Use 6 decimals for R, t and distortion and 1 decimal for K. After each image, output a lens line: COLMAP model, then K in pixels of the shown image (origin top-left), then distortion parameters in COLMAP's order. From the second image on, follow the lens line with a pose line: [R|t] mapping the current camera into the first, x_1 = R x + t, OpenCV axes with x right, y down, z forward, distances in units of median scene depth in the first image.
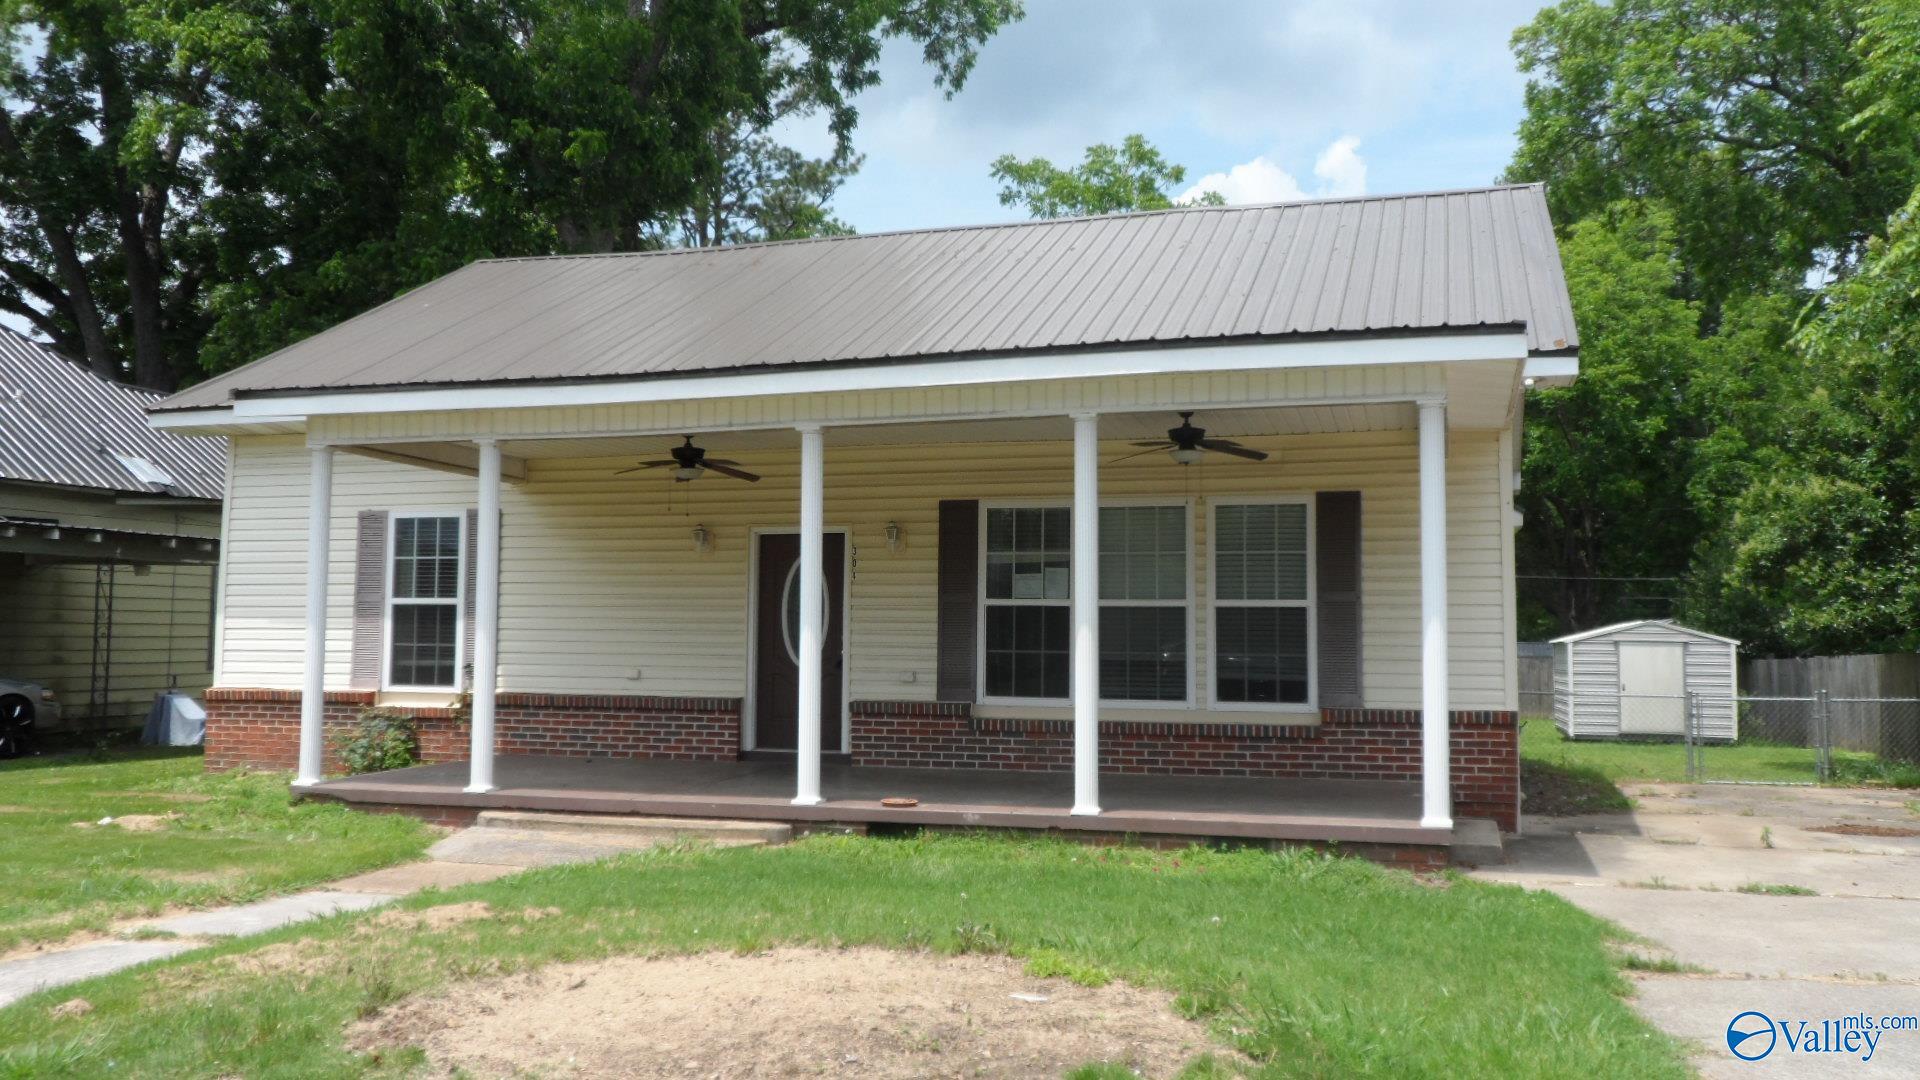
lens RADIAL K [[1636.7, 0, 960.0], [0, 1636.7, 540.0], [0, 0, 1]] dist [0.031437, -0.007823]
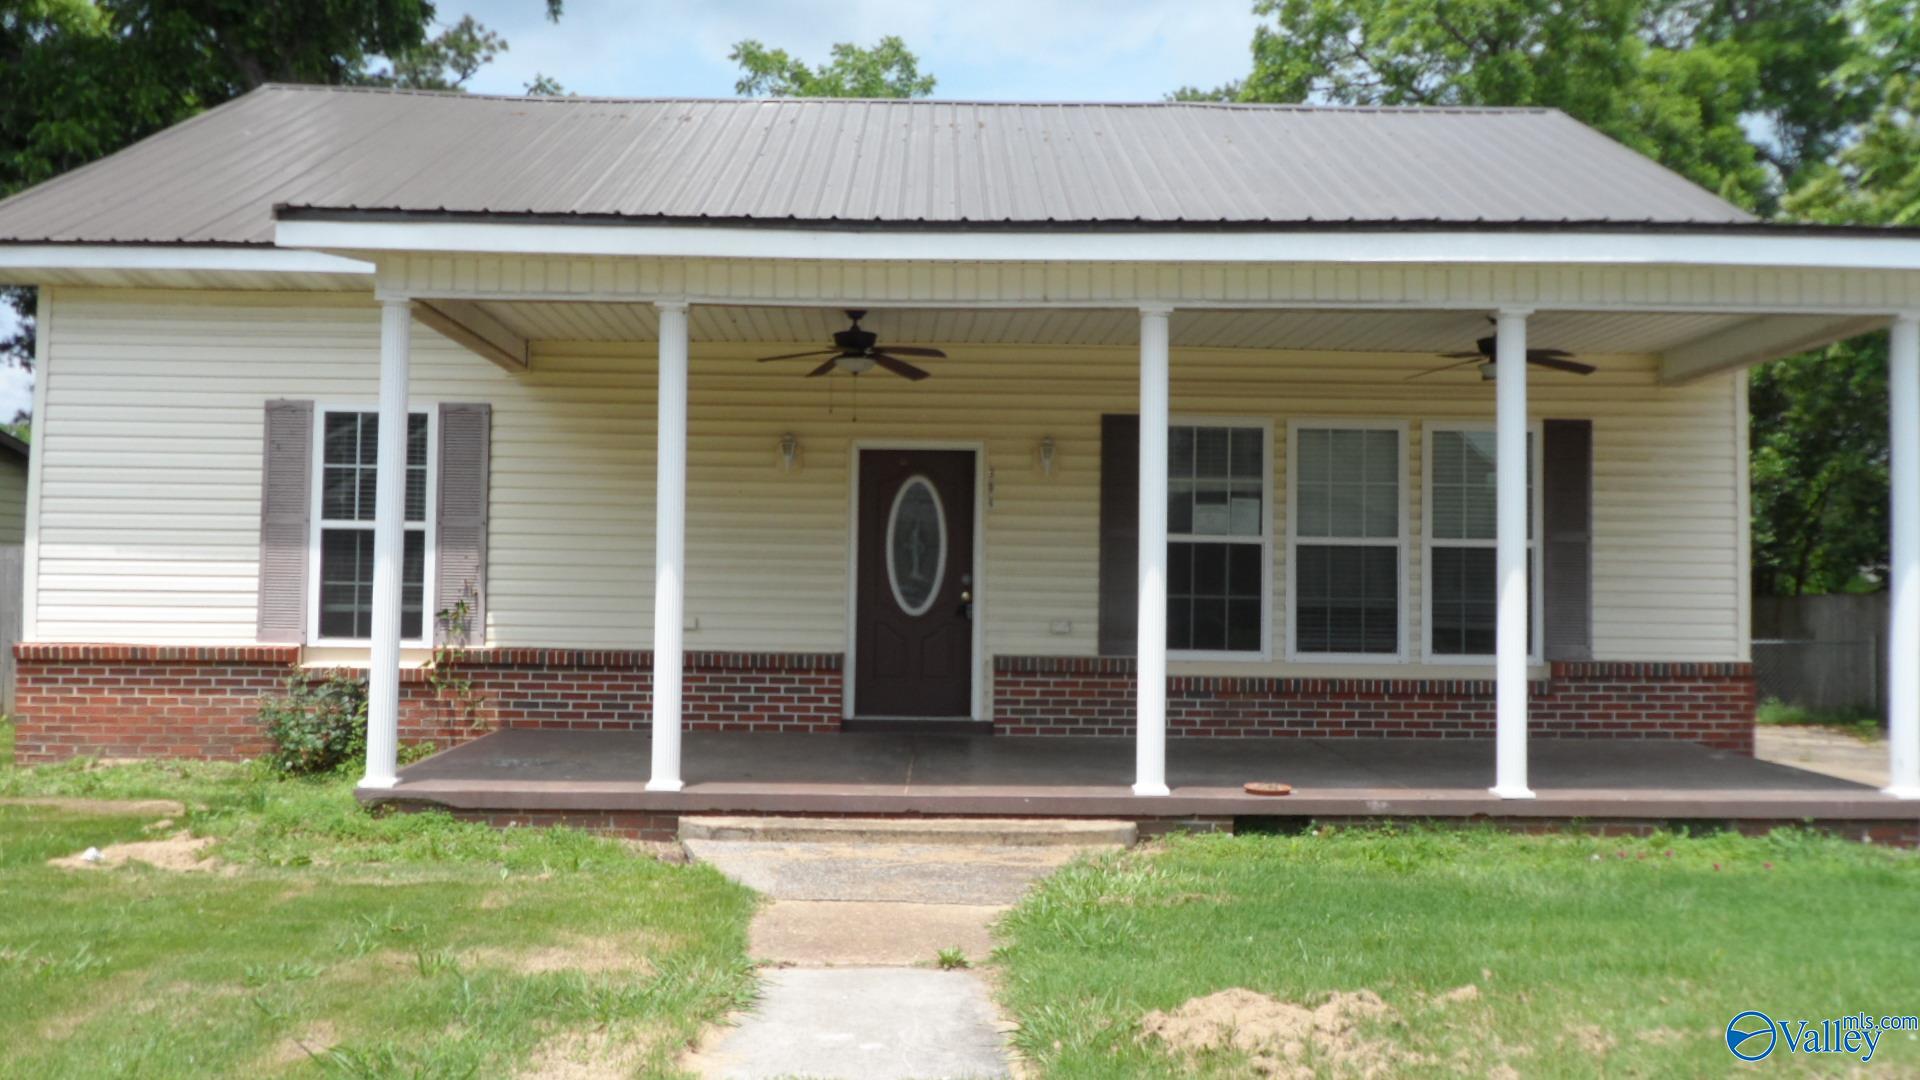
lens RADIAL K [[1623.9, 0, 960.0], [0, 1623.9, 540.0], [0, 0, 1]] dist [0.007316, 0.005218]
pose [[0.946740, 0.013577, 0.321712, -0.358053], [-0.025905, 0.999084, 0.034071, 0.014075], [-0.320954, -0.040590, 0.946224, 0.255442]]
